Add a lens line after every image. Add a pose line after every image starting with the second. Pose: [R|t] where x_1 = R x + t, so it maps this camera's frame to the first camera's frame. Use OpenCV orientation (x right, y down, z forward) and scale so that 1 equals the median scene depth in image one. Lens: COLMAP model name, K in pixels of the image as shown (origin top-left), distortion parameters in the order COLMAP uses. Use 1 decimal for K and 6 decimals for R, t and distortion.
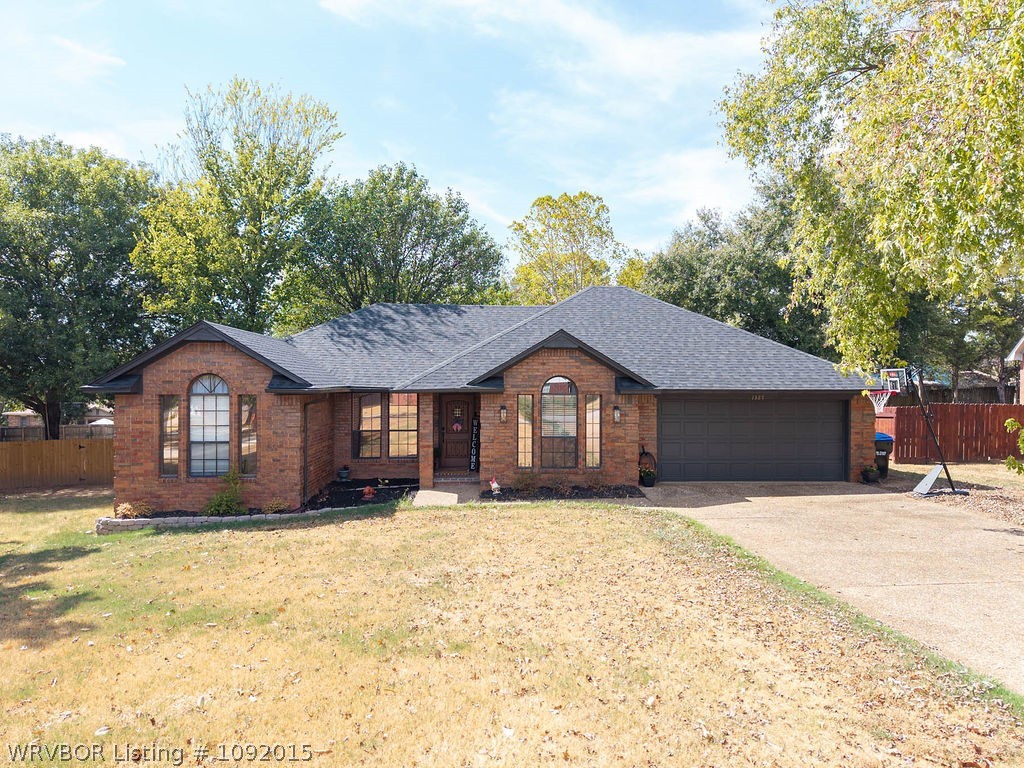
lens RADIAL K [[721.1, 0, 512.0], [0, 721.1, 384.0], [0, 0, 1]] dist [0.026106, -0.004163]
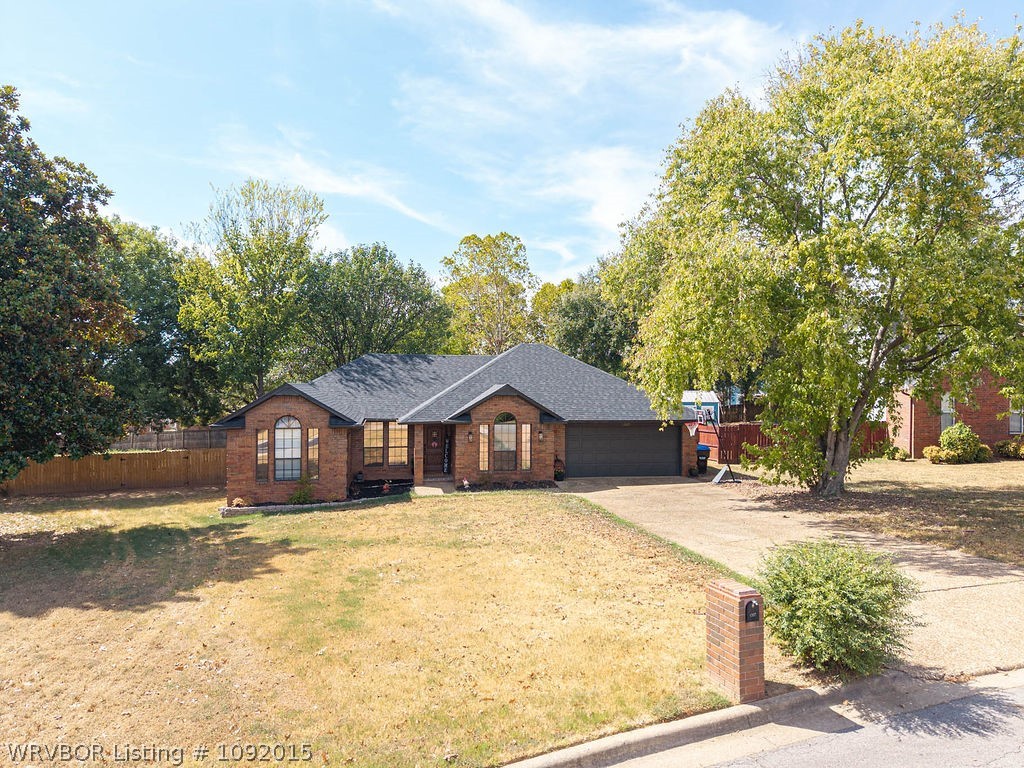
lens RADIAL K [[721.1, 0, 512.0], [0, 721.1, 384.0], [0, 0, 1]] dist [0.026106, -0.004163]
pose [[0.992519, -0.003931, 0.122023, -0.113497], [0.003619, 0.999990, 0.002780, -0.079732], [-0.122033, -0.002317, 0.992523, -0.587637]]
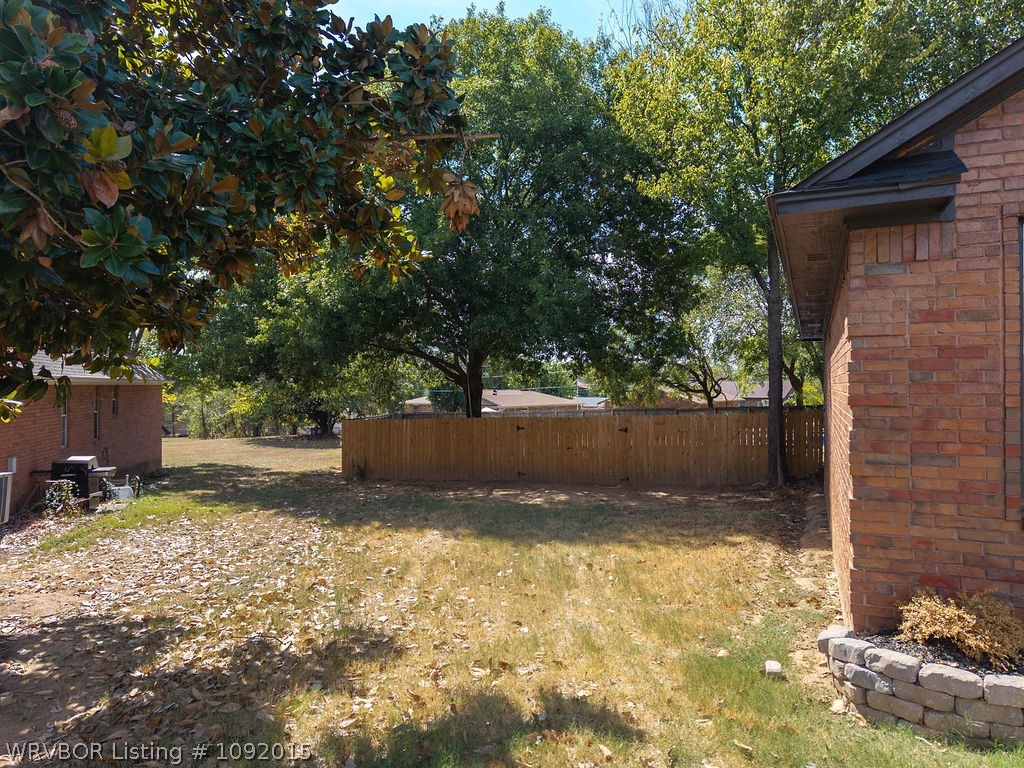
lens RADIAL K [[721.1, 0, 512.0], [0, 721.1, 384.0], [0, 0, 1]] dist [0.026106, -0.004163]
pose [[0.906554, 0.000747, -0.422089, -0.503587], [-0.001483, 0.999998, -0.001416, 0.074217], [0.422087, 0.001910, 0.906553, 0.607969]]
